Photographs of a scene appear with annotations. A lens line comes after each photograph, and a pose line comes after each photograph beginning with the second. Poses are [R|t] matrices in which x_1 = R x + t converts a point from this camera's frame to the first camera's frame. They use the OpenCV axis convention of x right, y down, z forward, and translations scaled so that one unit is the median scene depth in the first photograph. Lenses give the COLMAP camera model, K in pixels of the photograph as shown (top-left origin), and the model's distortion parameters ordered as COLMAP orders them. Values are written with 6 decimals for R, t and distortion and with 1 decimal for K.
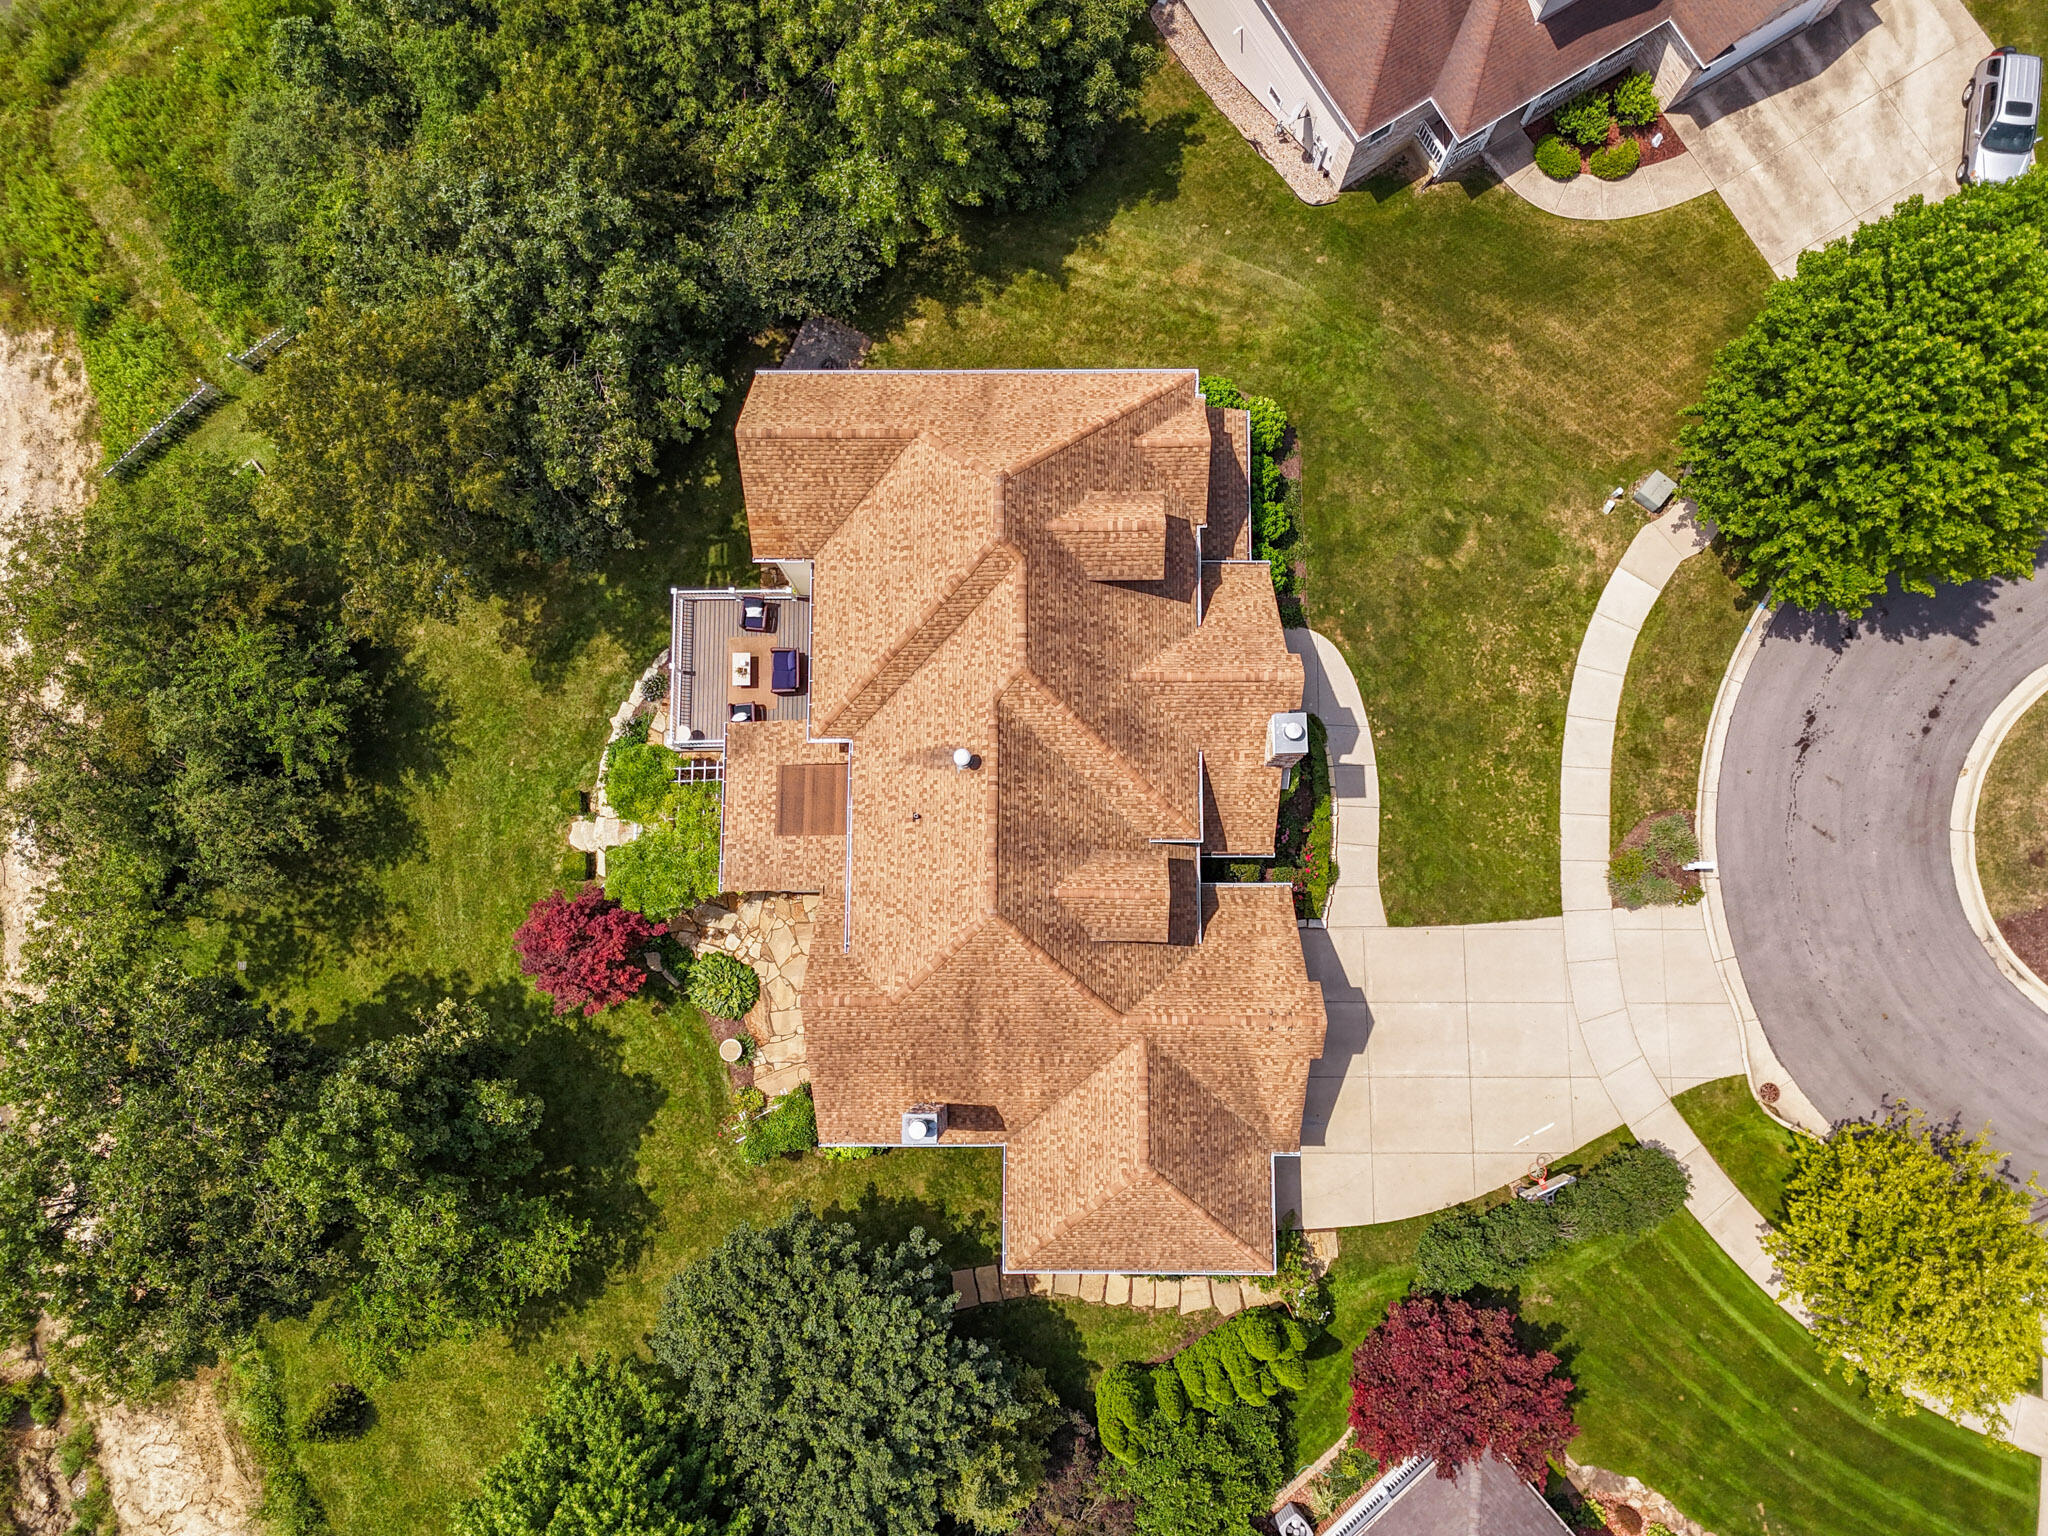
lens RADIAL K [[1484.6, 0, 1026.6], [0, 1484.6, 762.5], [0, 0, 1]] dist [0.029891, -0.019132]
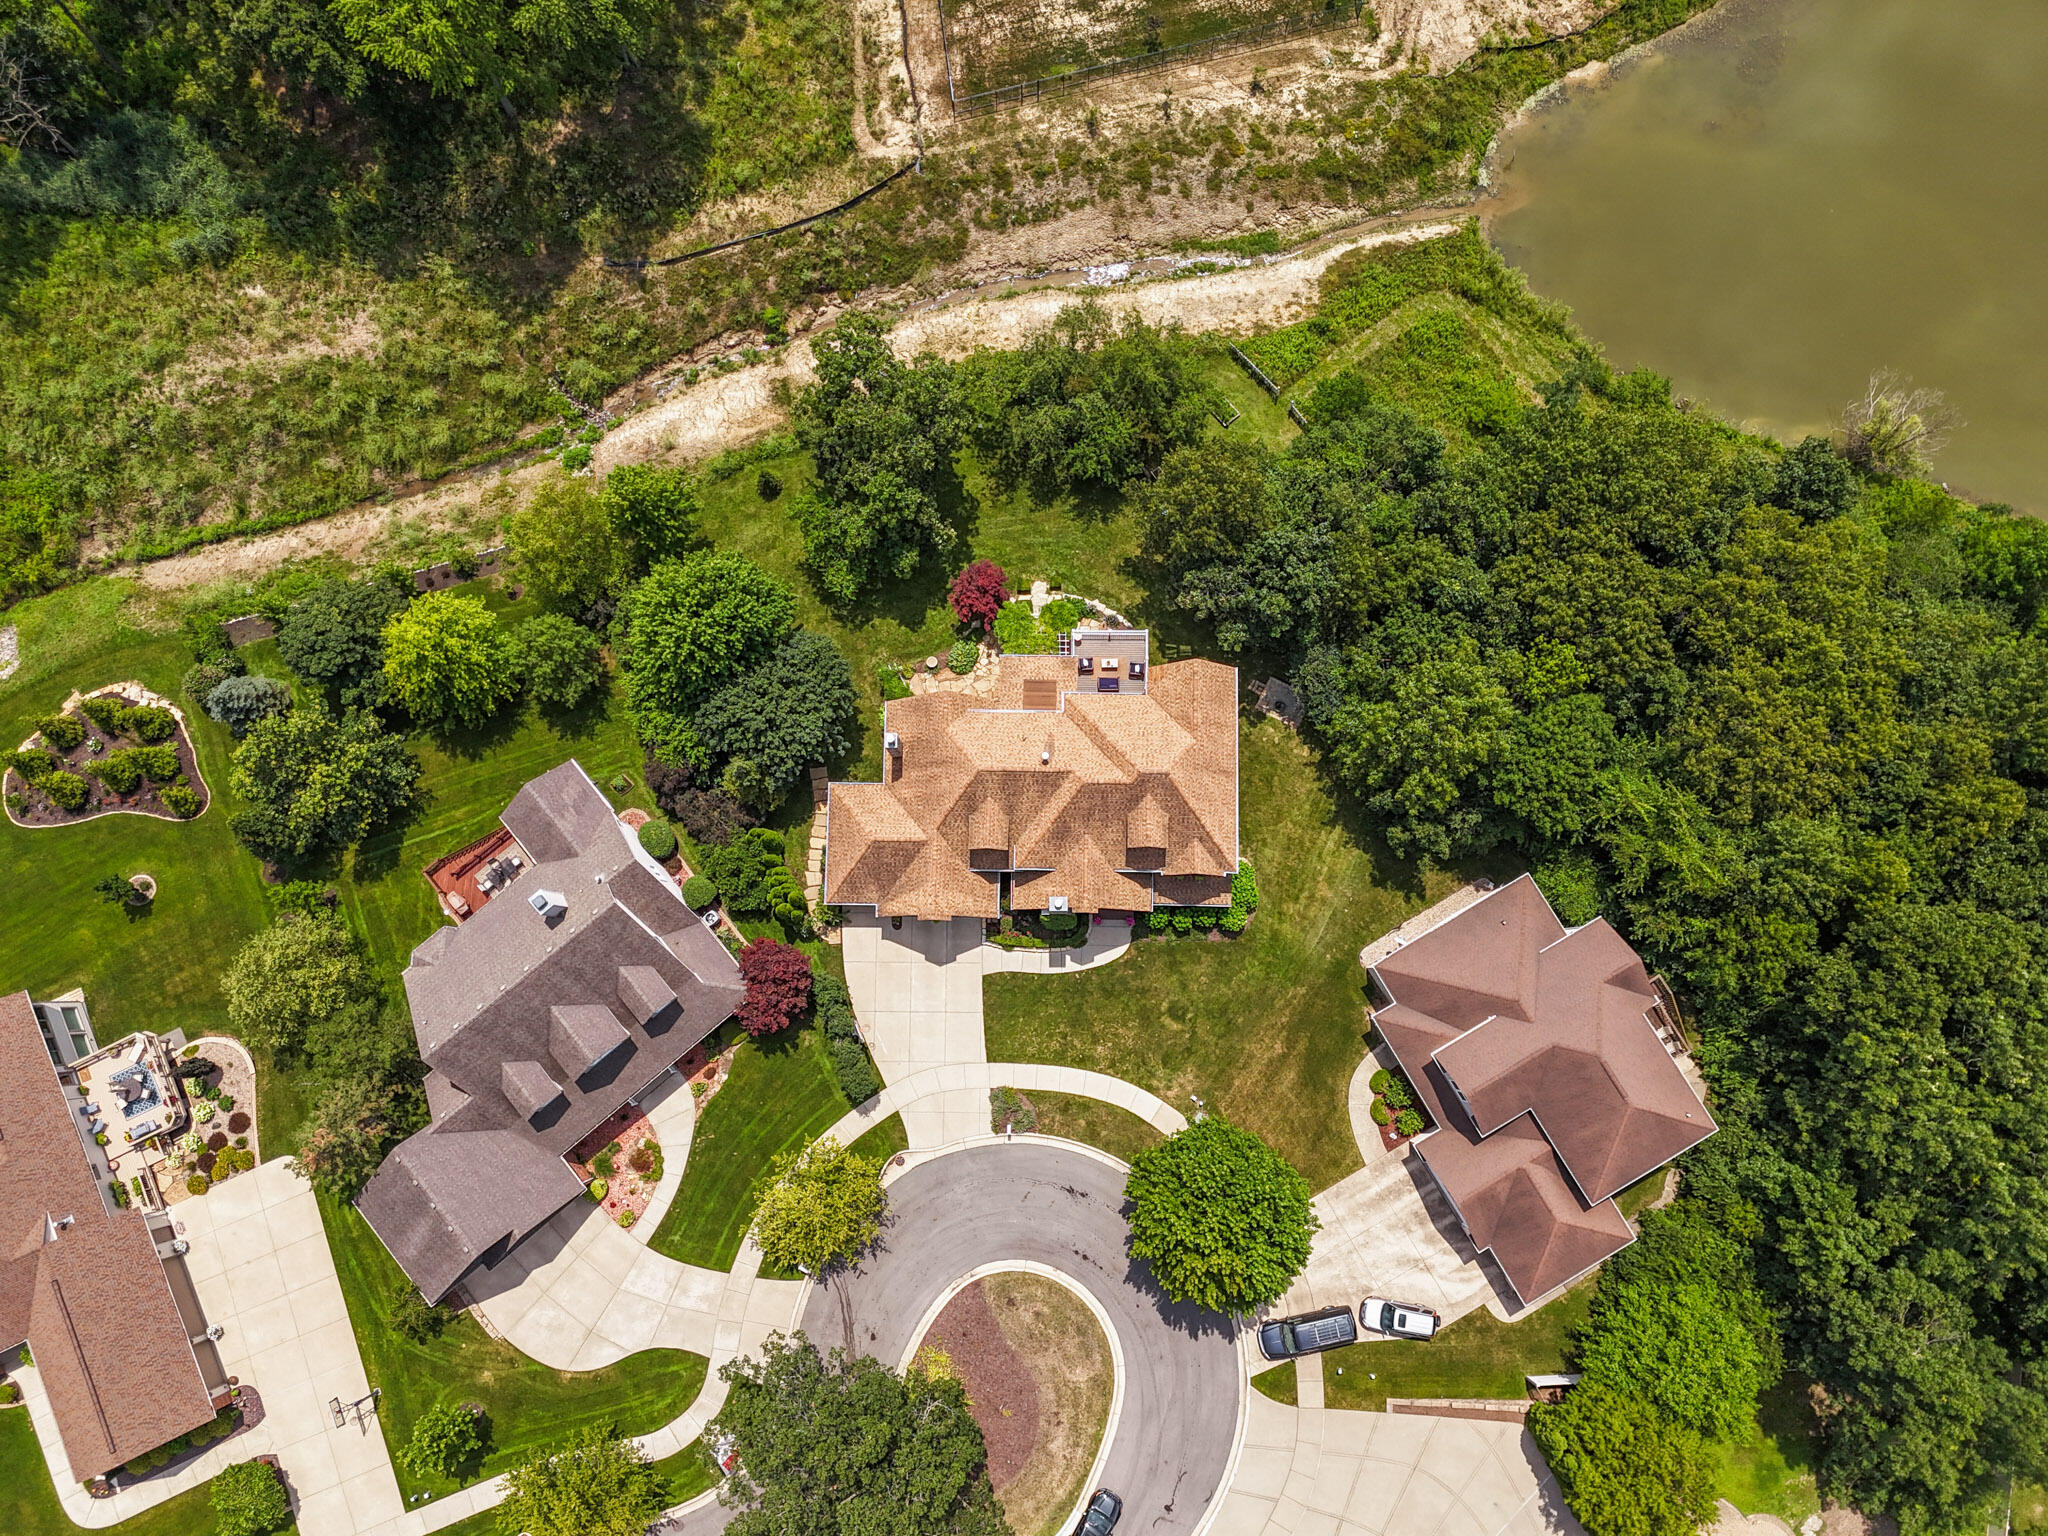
lens RADIAL K [[1484.6, 0, 1025.0], [0, 1484.6, 764.2], [0, 0, 1]] dist [0.029891, -0.019132]
pose [[-0.013093, 0.991511, -0.129365, 0.216352], [-0.986971, 0.007935, 0.160703, -0.276019], [0.160365, 0.129783, 0.978488, -1.022748]]
